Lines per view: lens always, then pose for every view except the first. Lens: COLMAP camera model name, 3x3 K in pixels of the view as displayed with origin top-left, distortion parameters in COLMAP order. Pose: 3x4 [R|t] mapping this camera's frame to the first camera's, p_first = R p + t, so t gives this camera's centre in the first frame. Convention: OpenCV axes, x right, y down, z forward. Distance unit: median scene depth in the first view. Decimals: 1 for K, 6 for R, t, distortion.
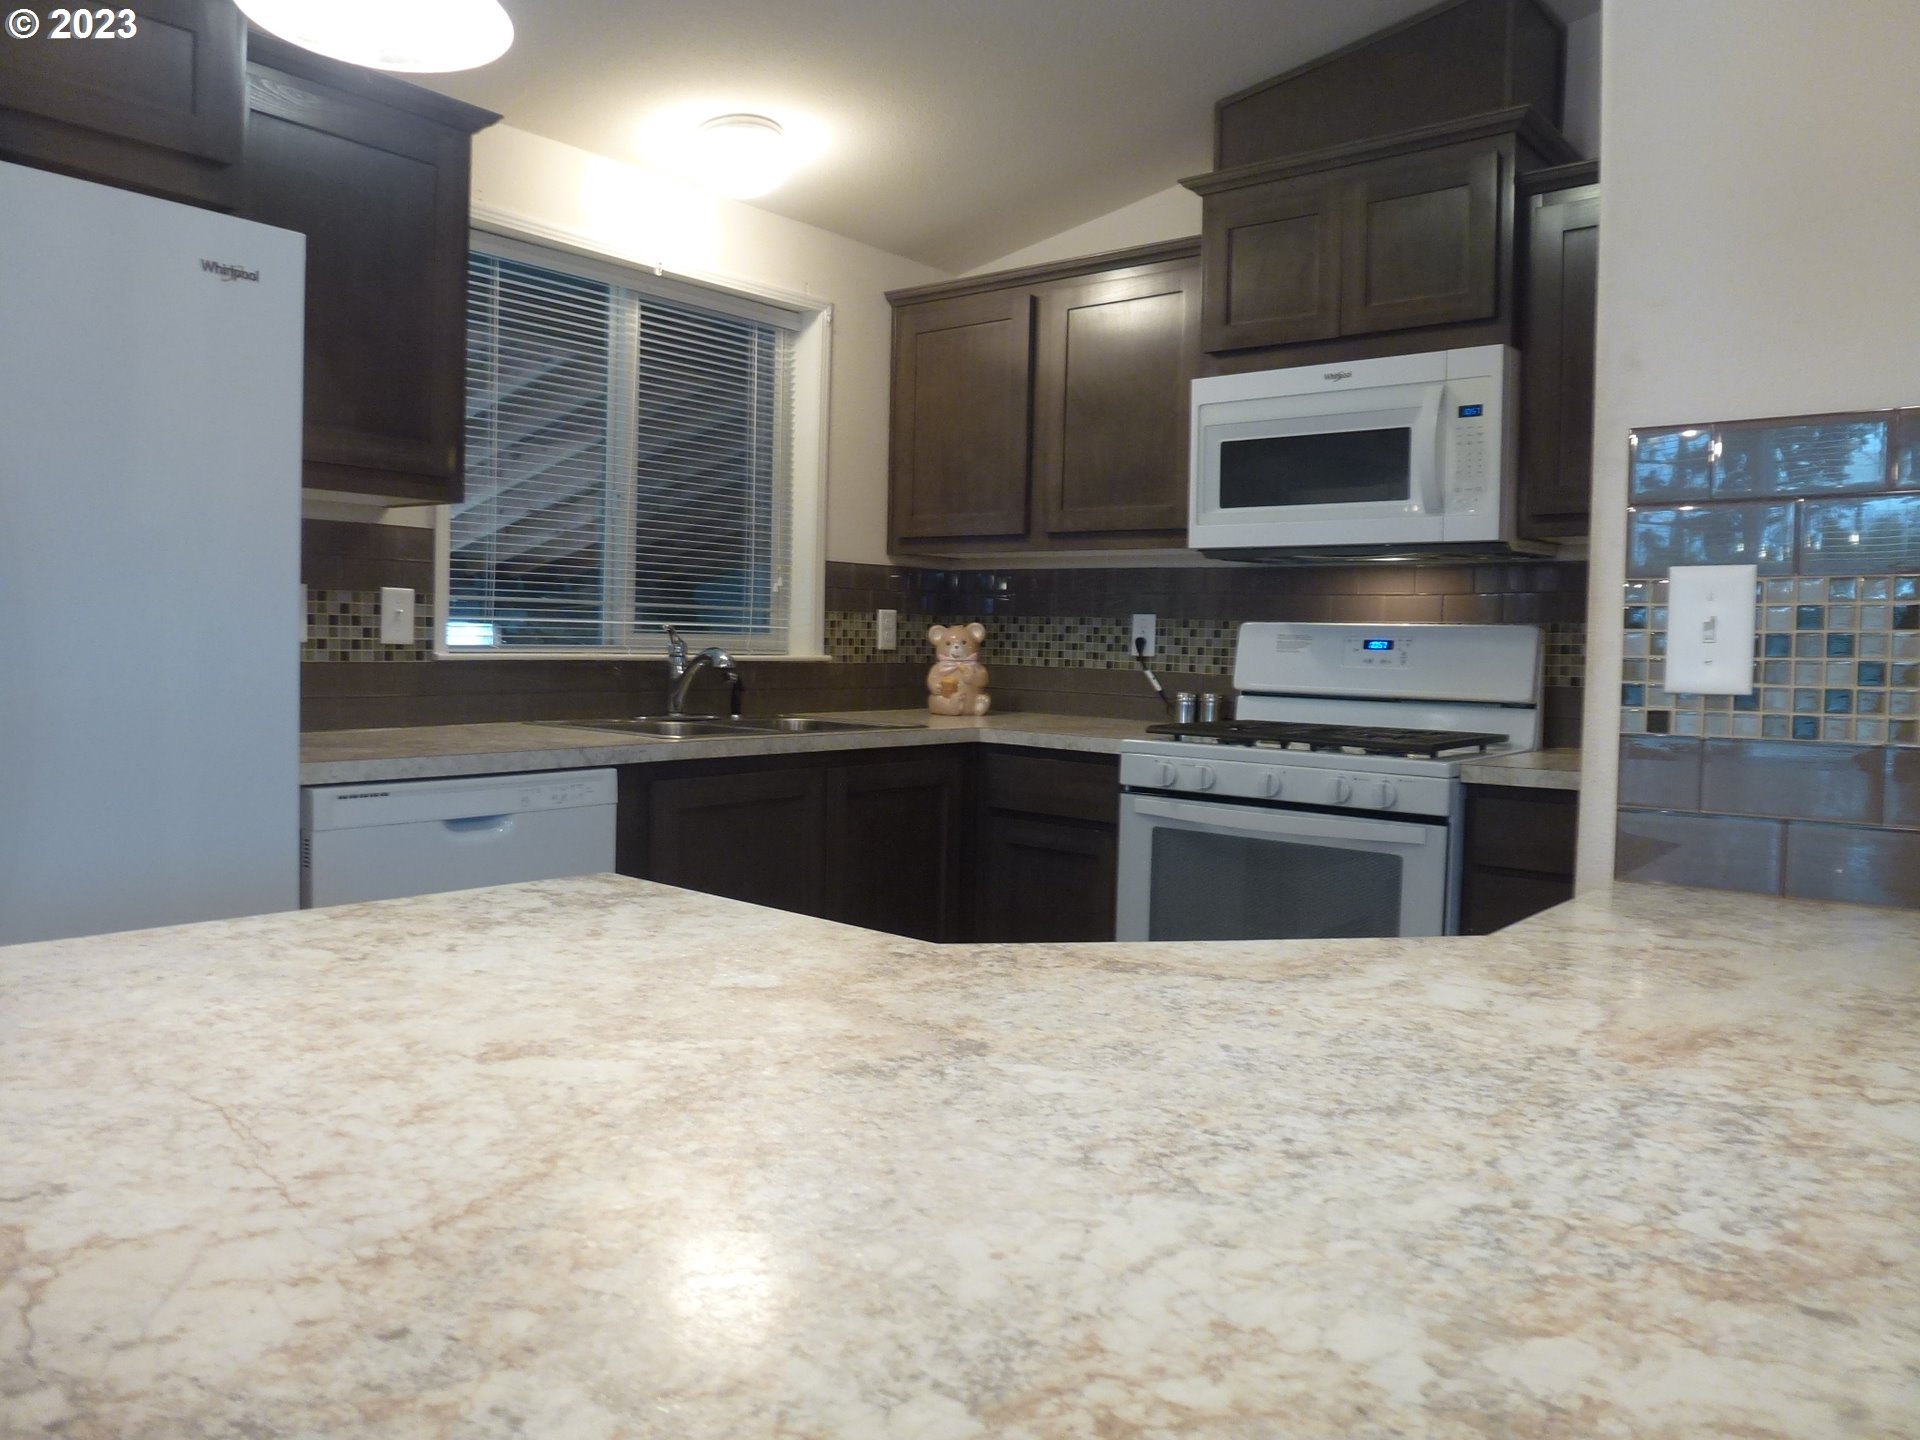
lens RADIAL K [[1389.2, 0, 950.3], [0, 1389.2, 732.3], [0, 0, 1]] dist [-0.034856, -0.003107]
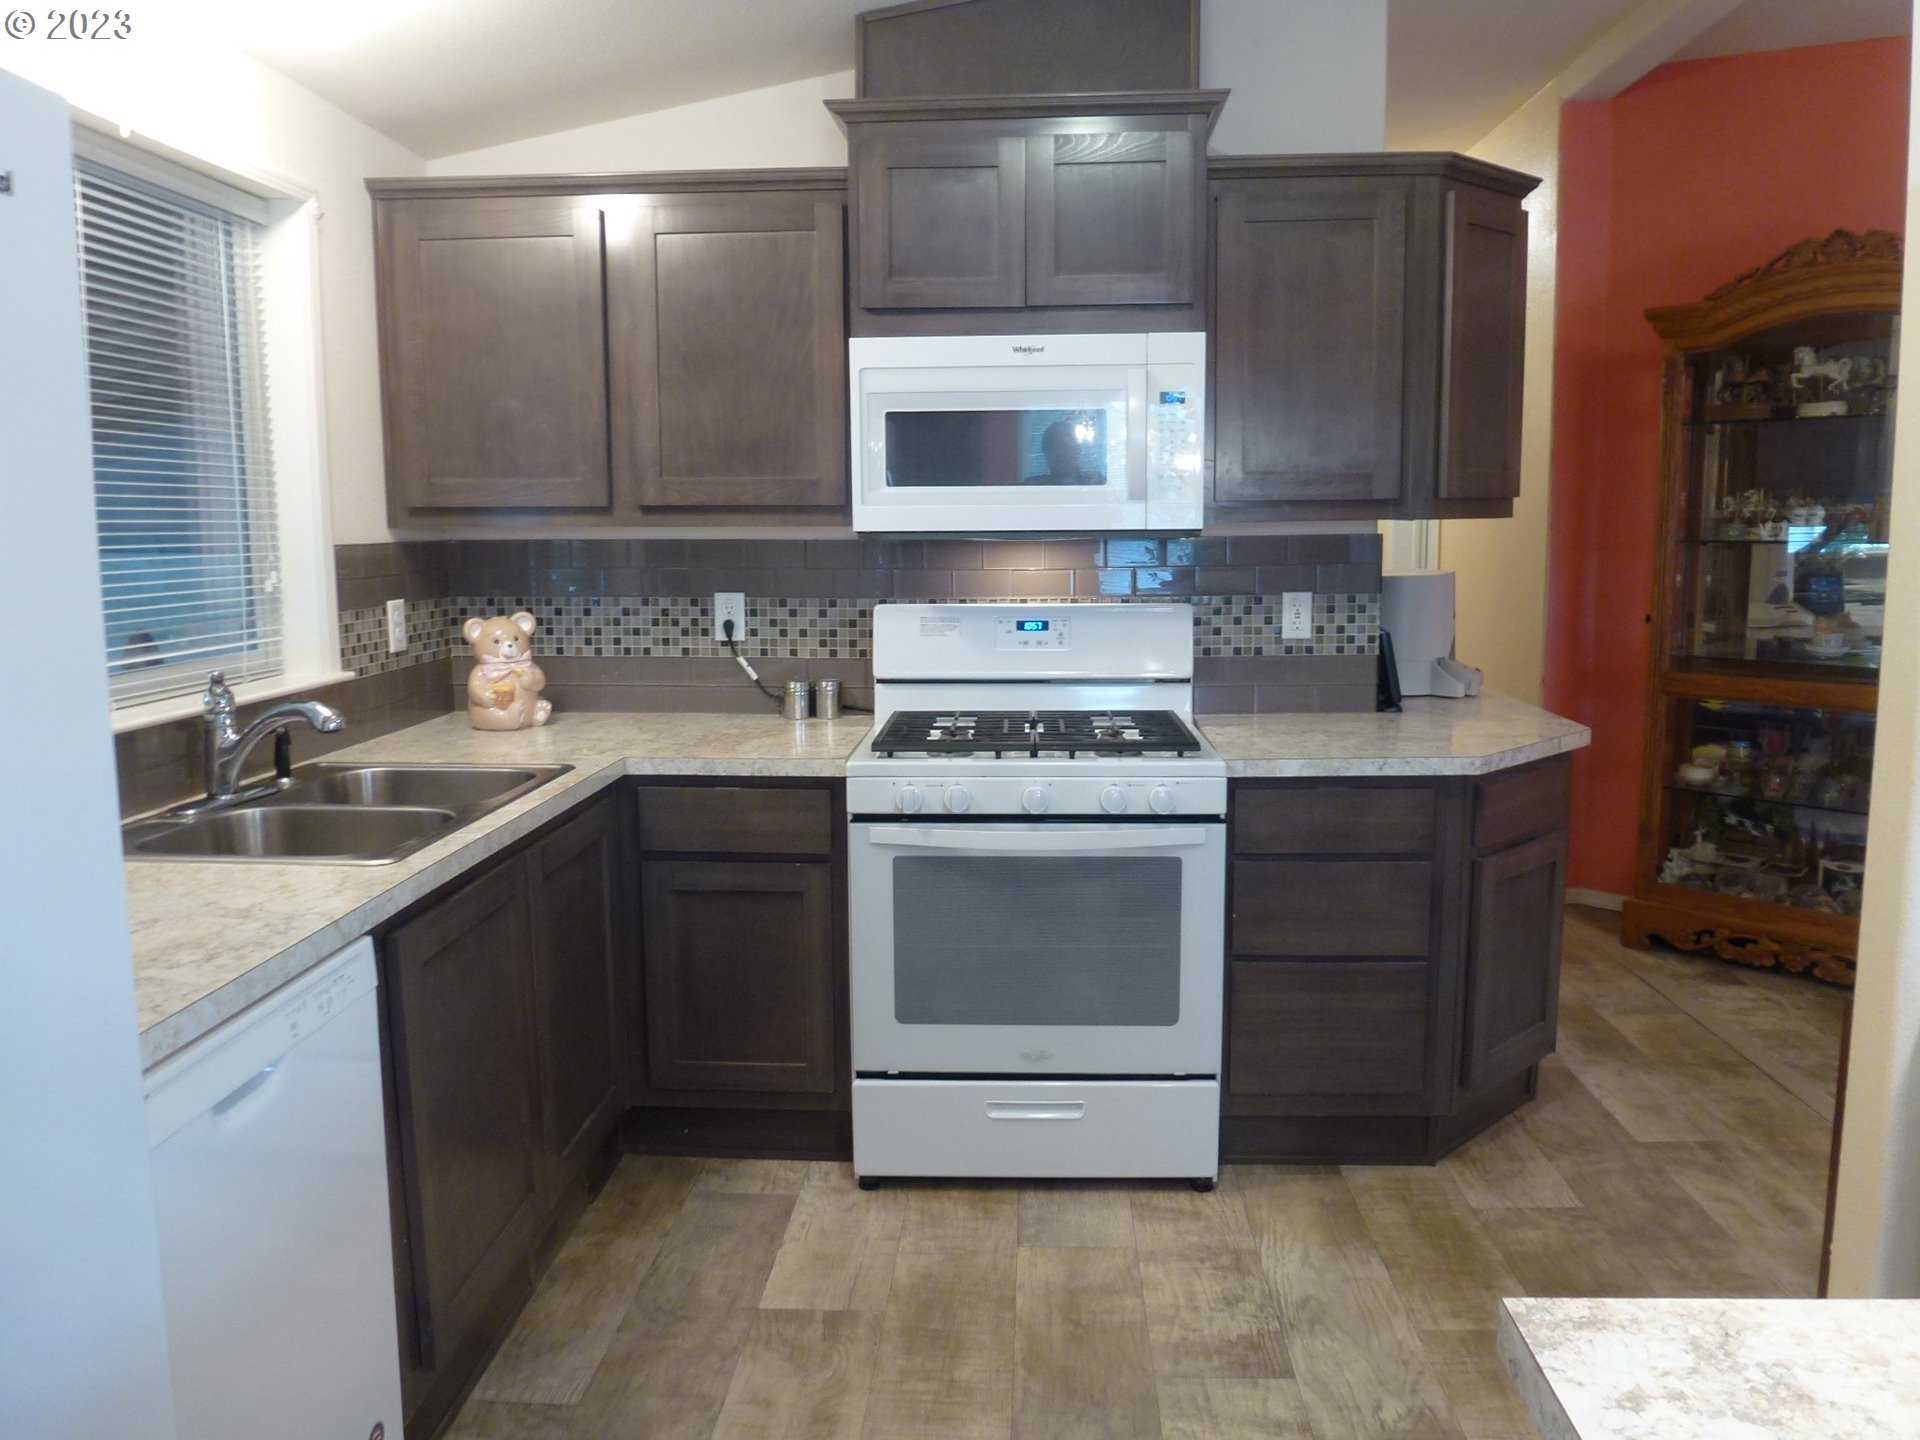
lens RADIAL K [[1389.2, 0, 959.9], [0, 1389.2, 702.8], [0, 0, 1]] dist [-0.034856, -0.003107]
pose [[0.804383, -0.102829, 0.585145, -0.266885], [0.063814, 0.994164, 0.086984, -0.084549], [-0.590674, -0.032628, 0.806250, 0.211646]]
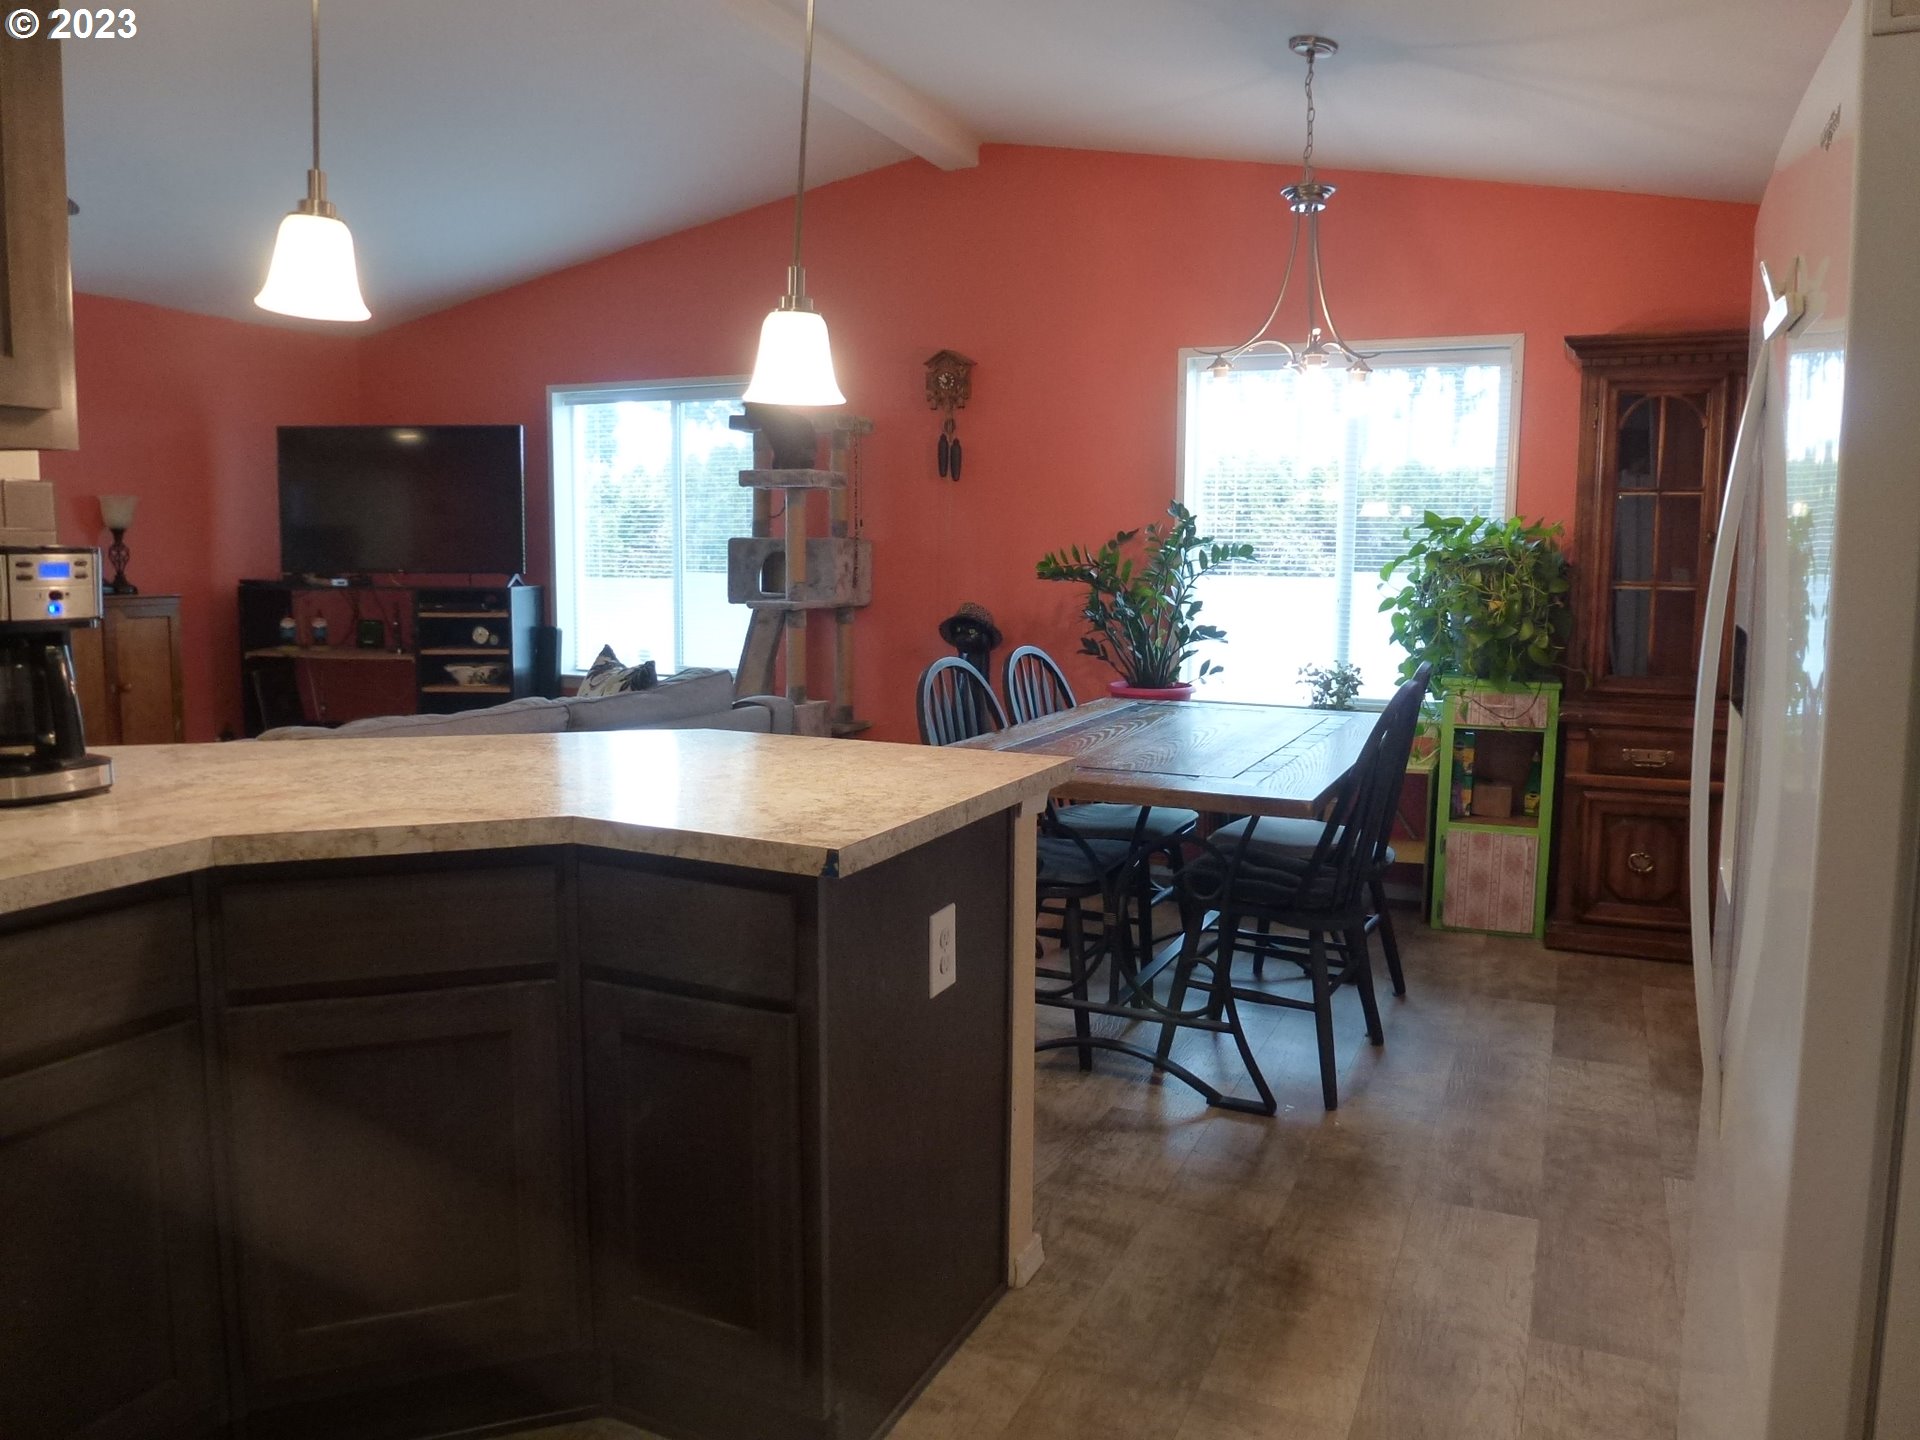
lens RADIAL K [[1389.2, 0, 958.2], [0, 1389.2, 718.5], [0, 0, 1]] dist [-0.034856, -0.003107]
pose [[-0.964595, 0.002623, -0.263724, 0.452895], [-0.045289, 0.983450, 0.175427, -0.107810], [0.259820, 0.181160, -0.948512, 1.288823]]
